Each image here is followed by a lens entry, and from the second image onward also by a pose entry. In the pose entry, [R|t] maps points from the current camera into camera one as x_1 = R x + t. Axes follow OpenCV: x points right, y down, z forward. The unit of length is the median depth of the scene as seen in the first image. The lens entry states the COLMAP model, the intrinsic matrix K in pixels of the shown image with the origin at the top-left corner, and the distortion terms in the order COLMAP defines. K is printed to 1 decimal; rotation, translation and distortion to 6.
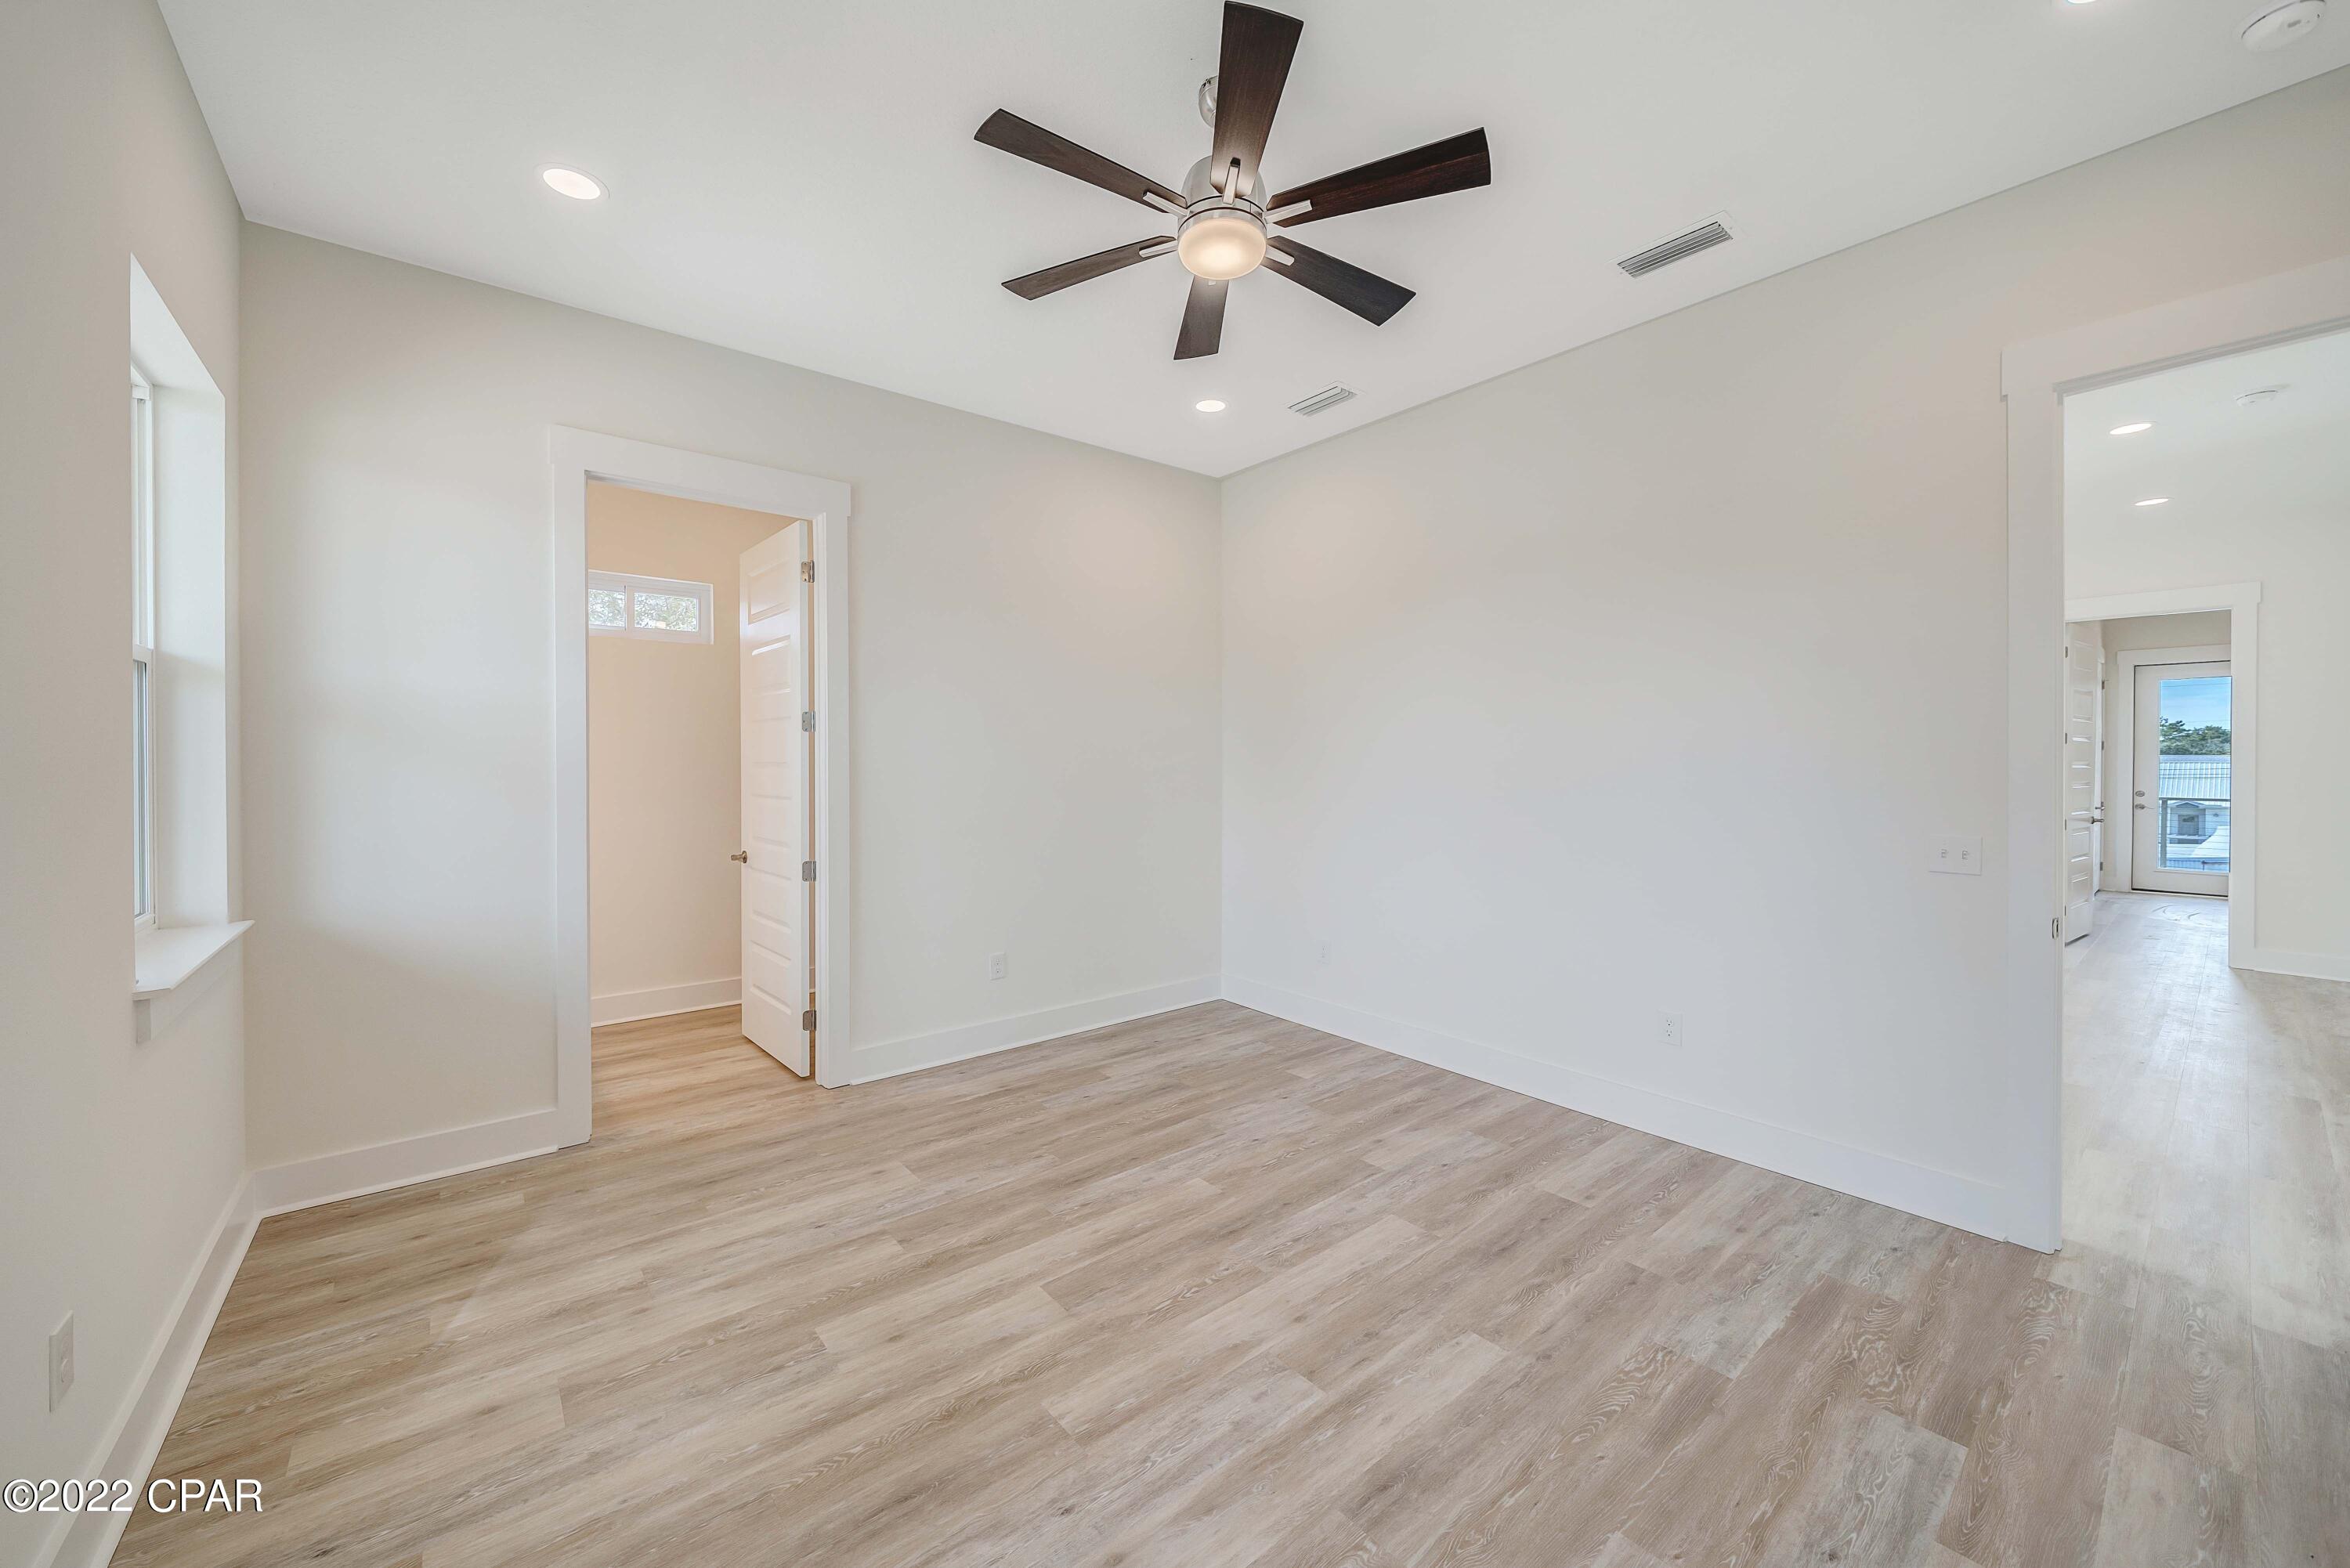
lens RADIAL K [[858.3, 0, 1150.9], [0, 858.3, 757.1], [0, 0, 1]] dist [-0.003511, 0.000051]
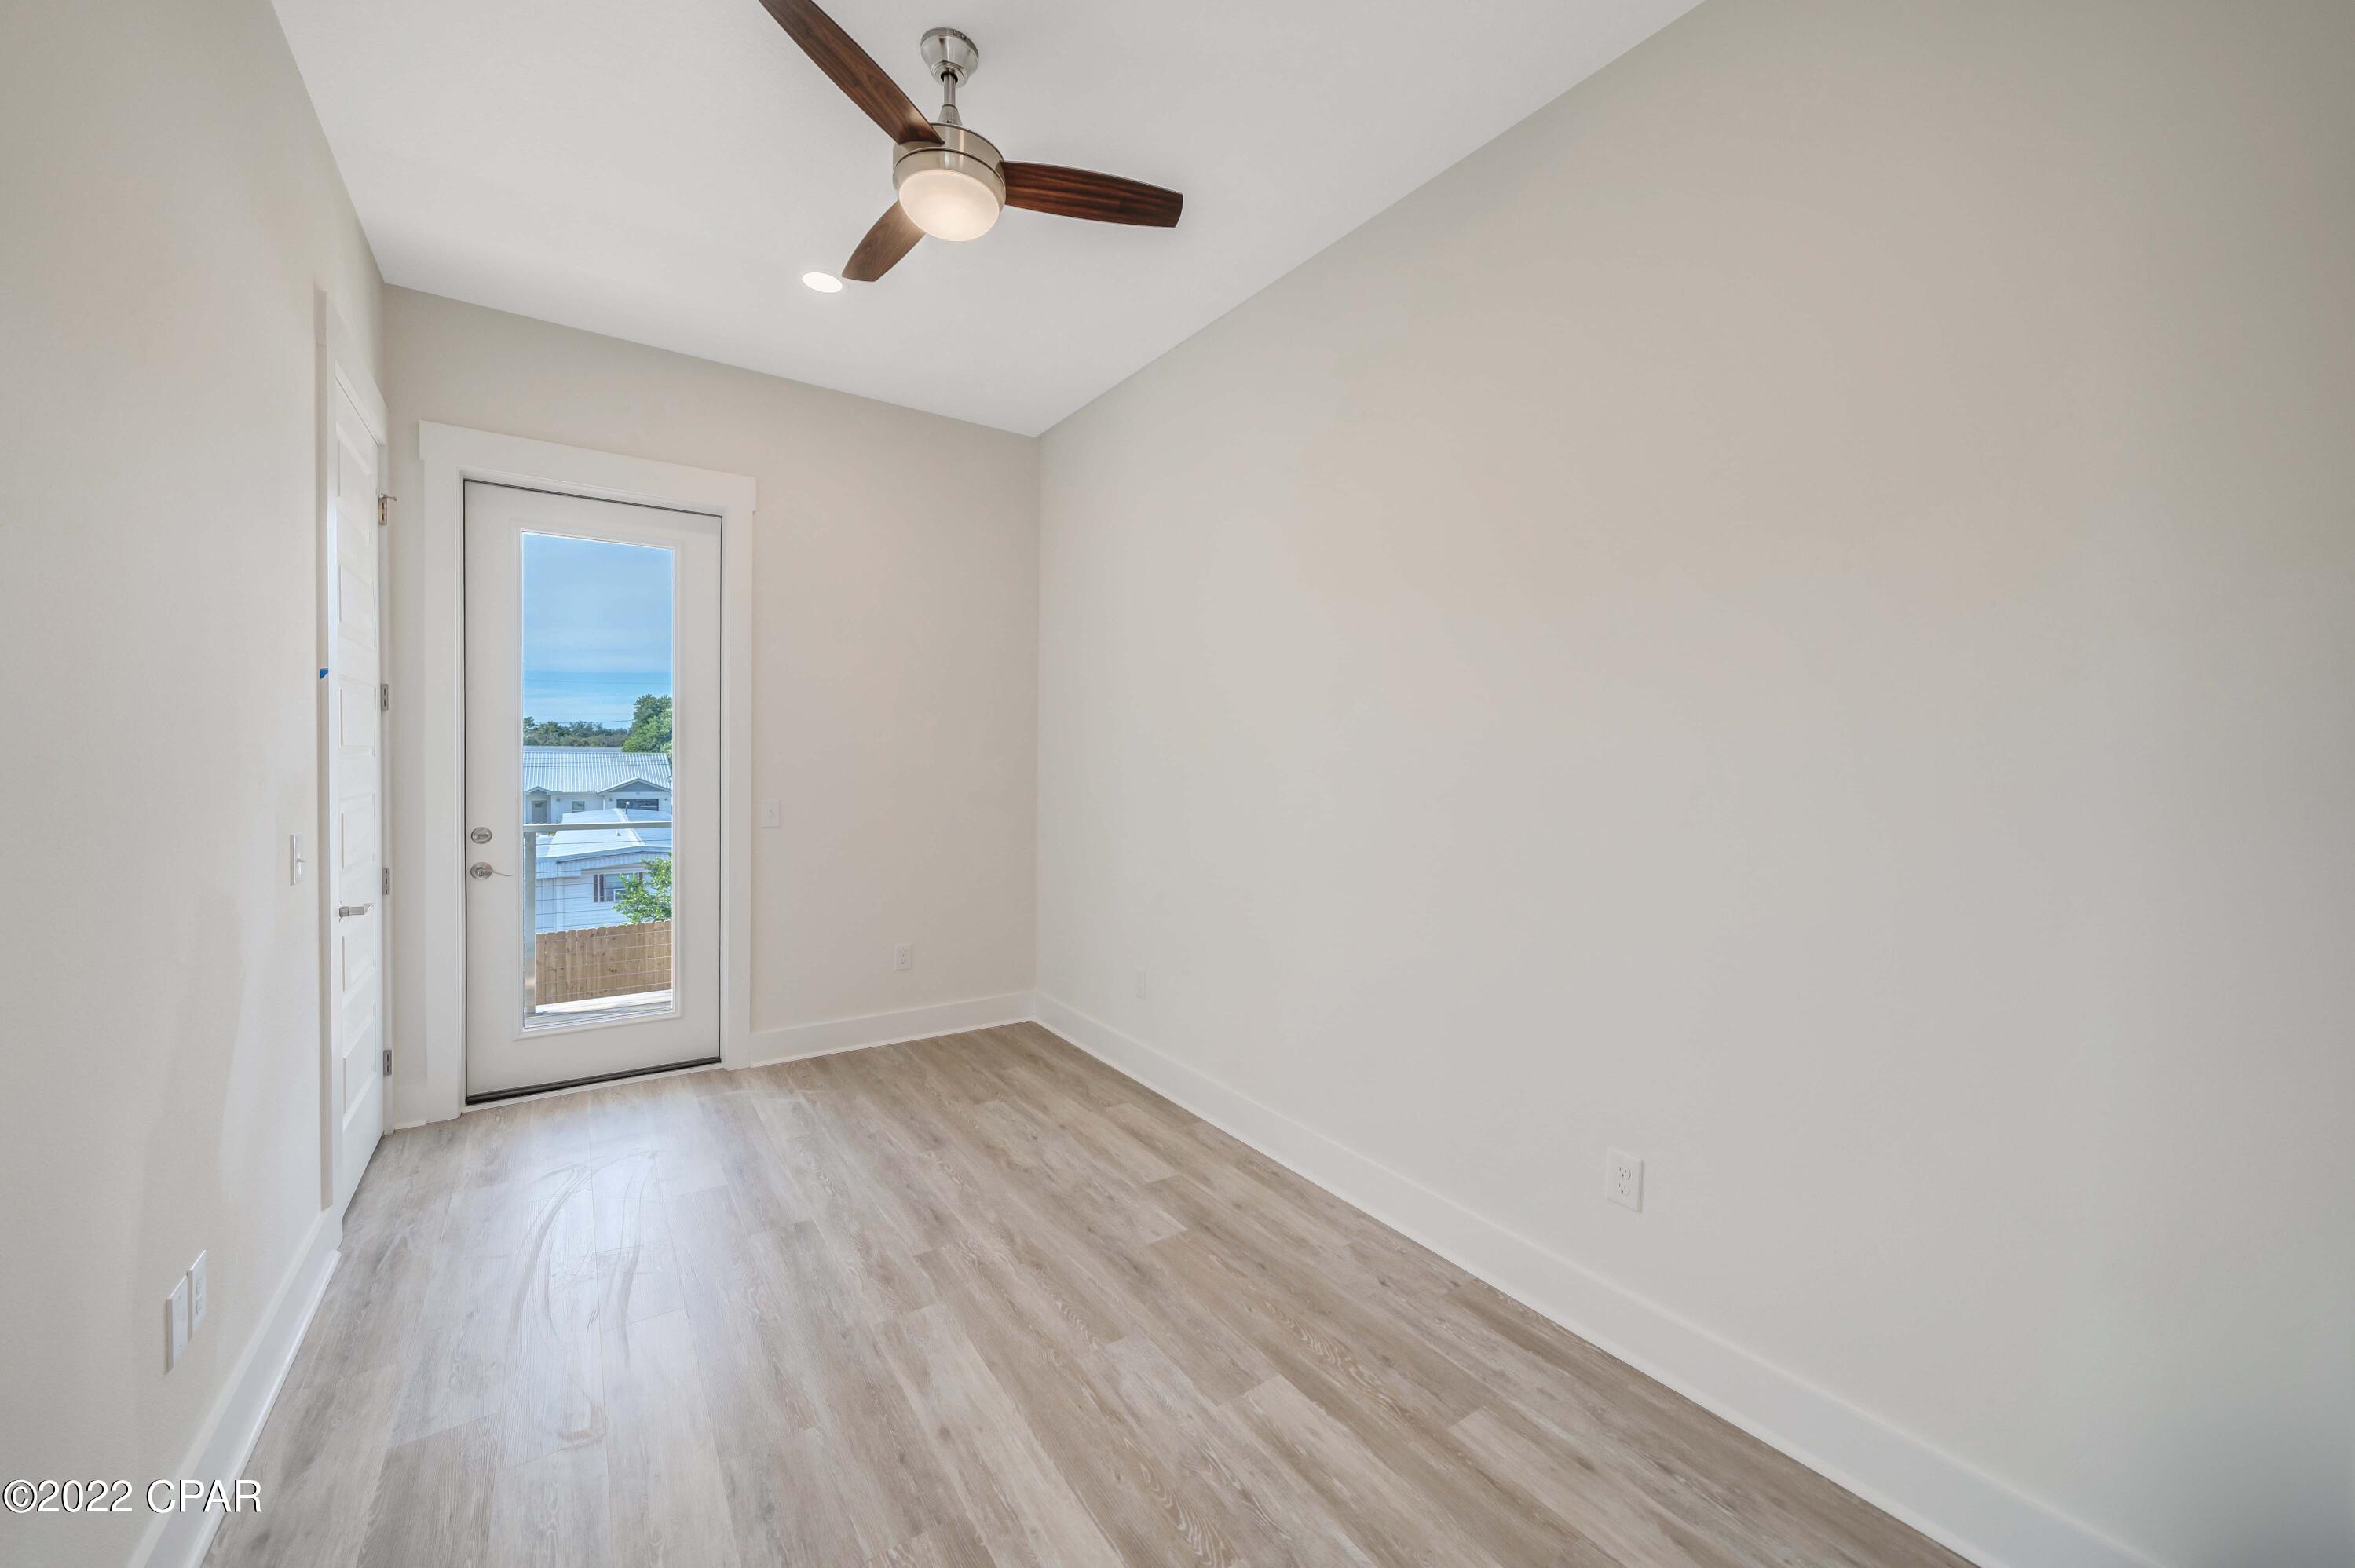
lens RADIAL K [[860.1, 0, 1176.1], [0, 860.1, 782.9], [0, 0, 1]] dist [-0.003511, 0.000051]
pose [[0.047846, -0.023905, 0.998569, 0.159312], [-0.022123, 0.999443, 0.024986, -0.001008], [-0.998610, -0.023287, 0.047291, 0.135962]]
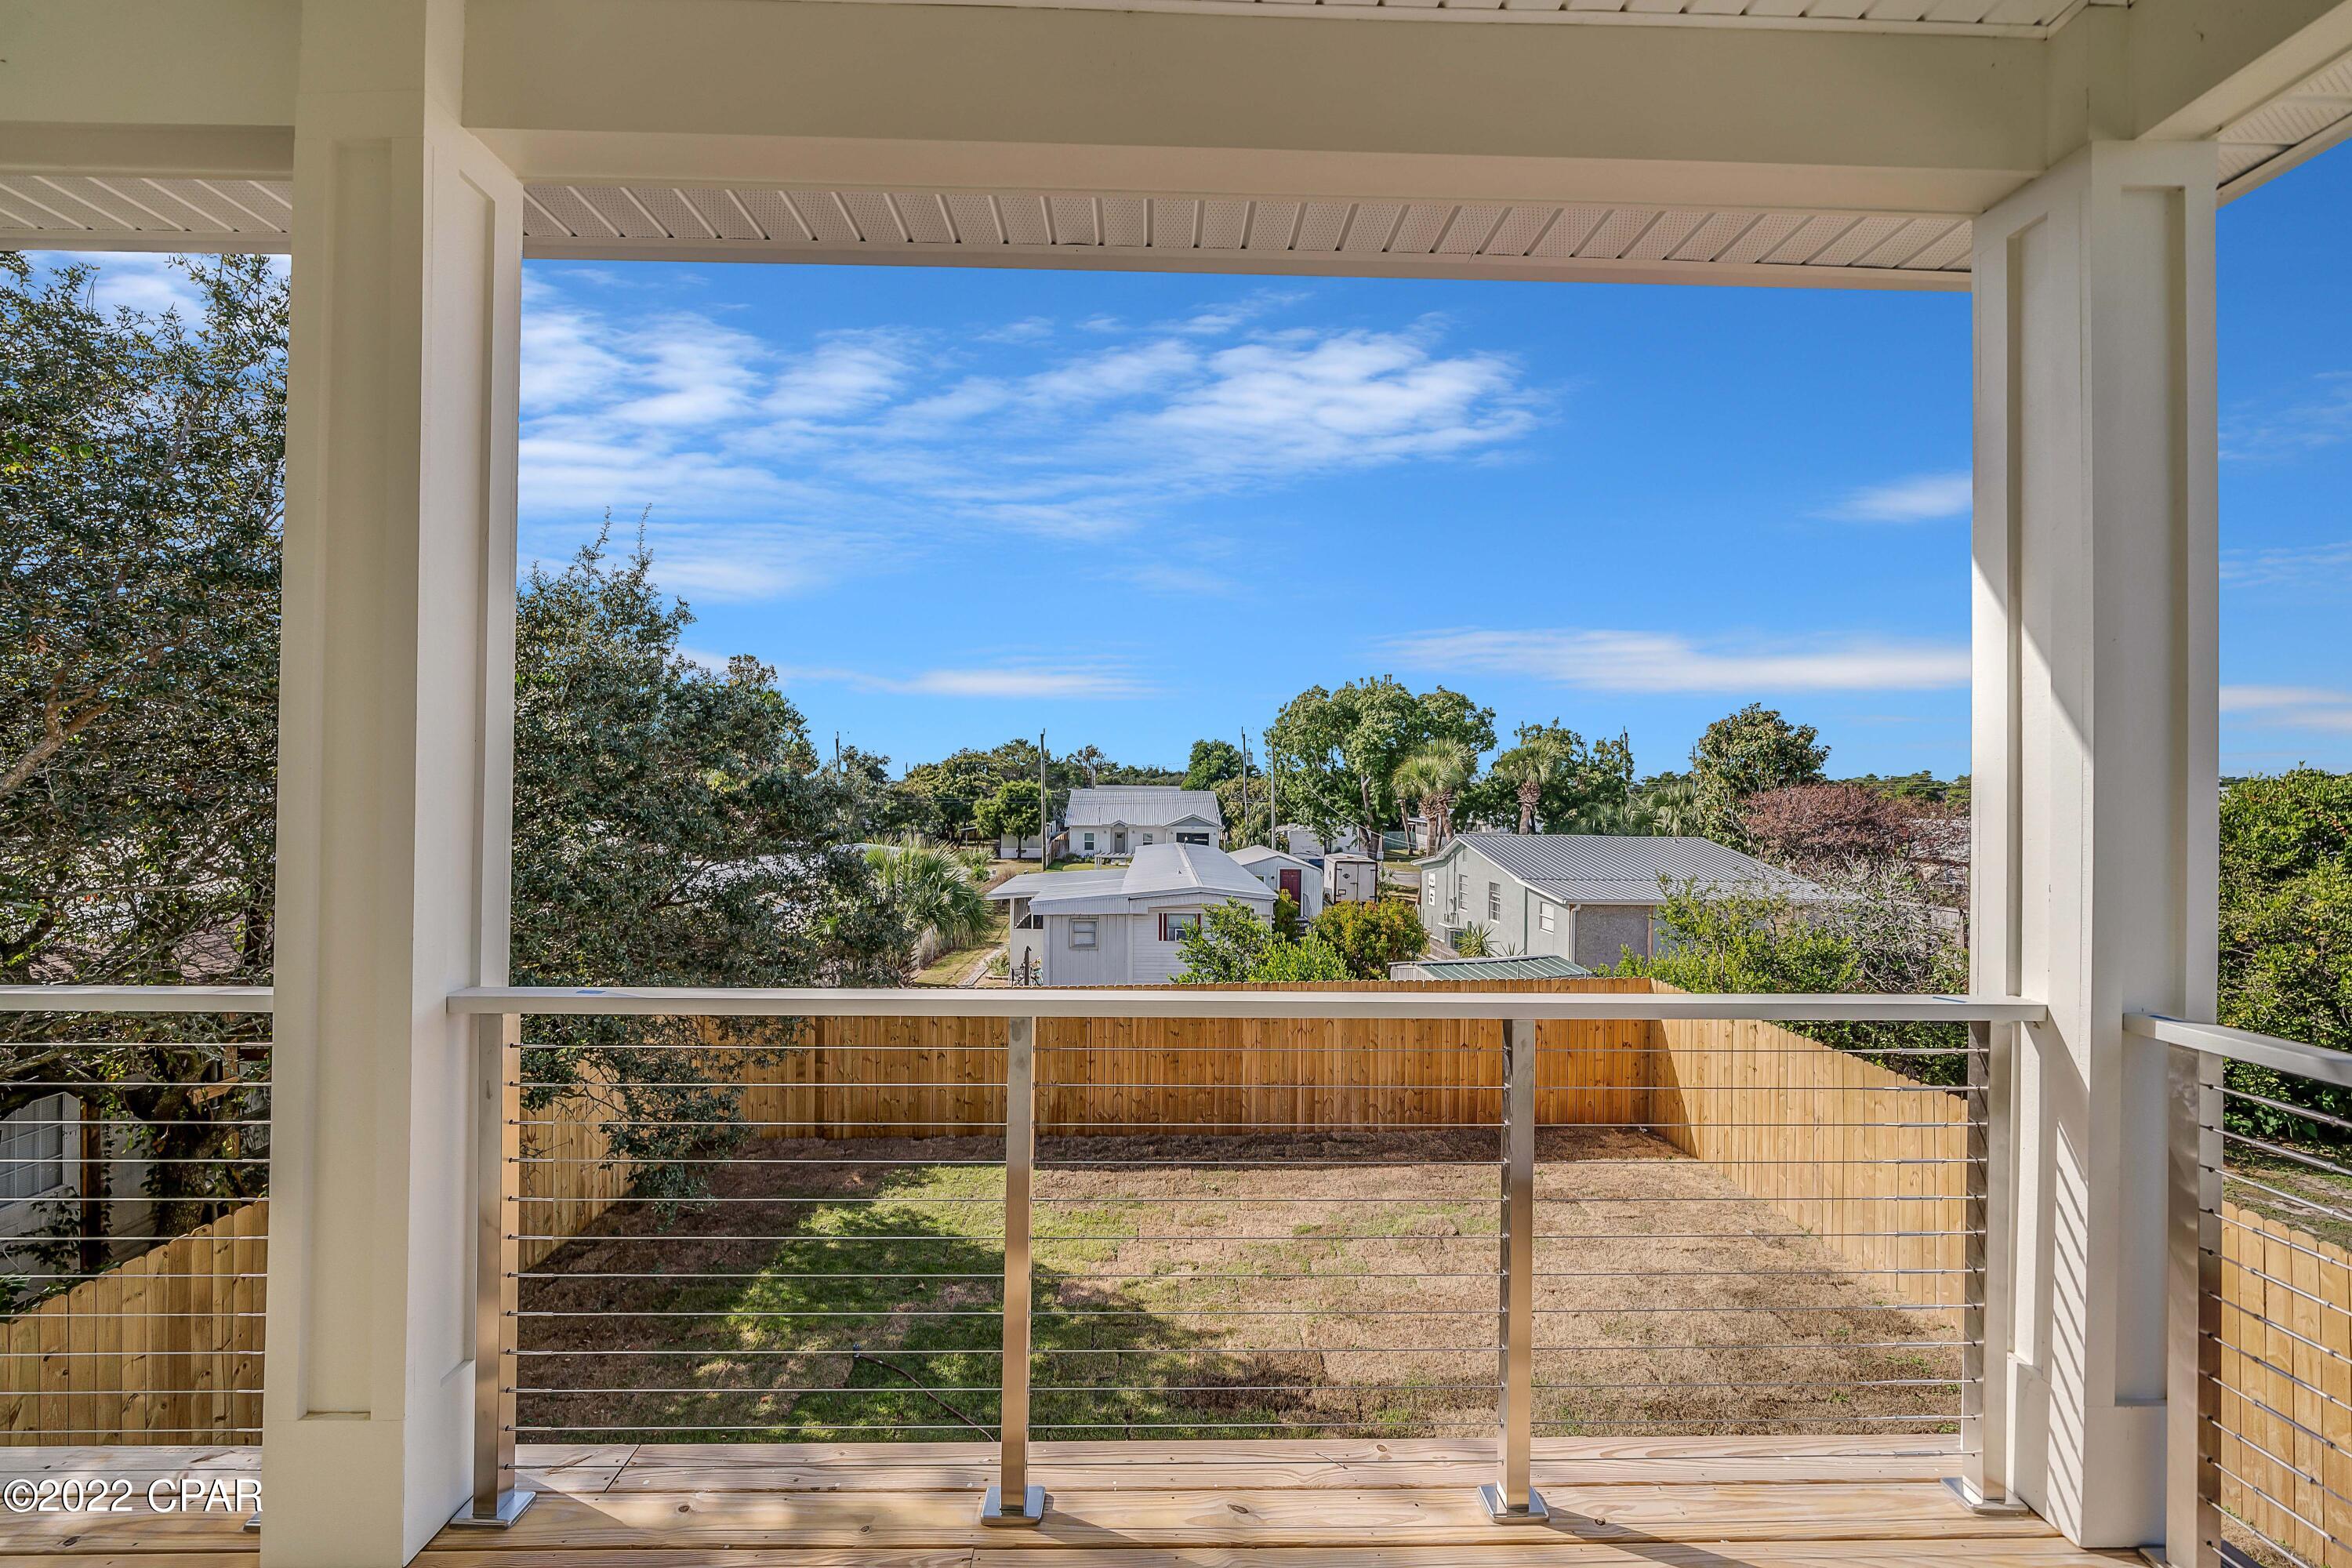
lens RADIAL K [[859.1, 0, 1166.7], [0, 859.1, 787.7], [0, 0, 1]] dist [-0.003511, 0.000051]
pose [[0.593218, 0.010600, 0.804972, 0.237773], [-0.016738, 0.999860, -0.000831, -0.000005], [-0.804868, -0.012980, 0.593312, 0.195200]]
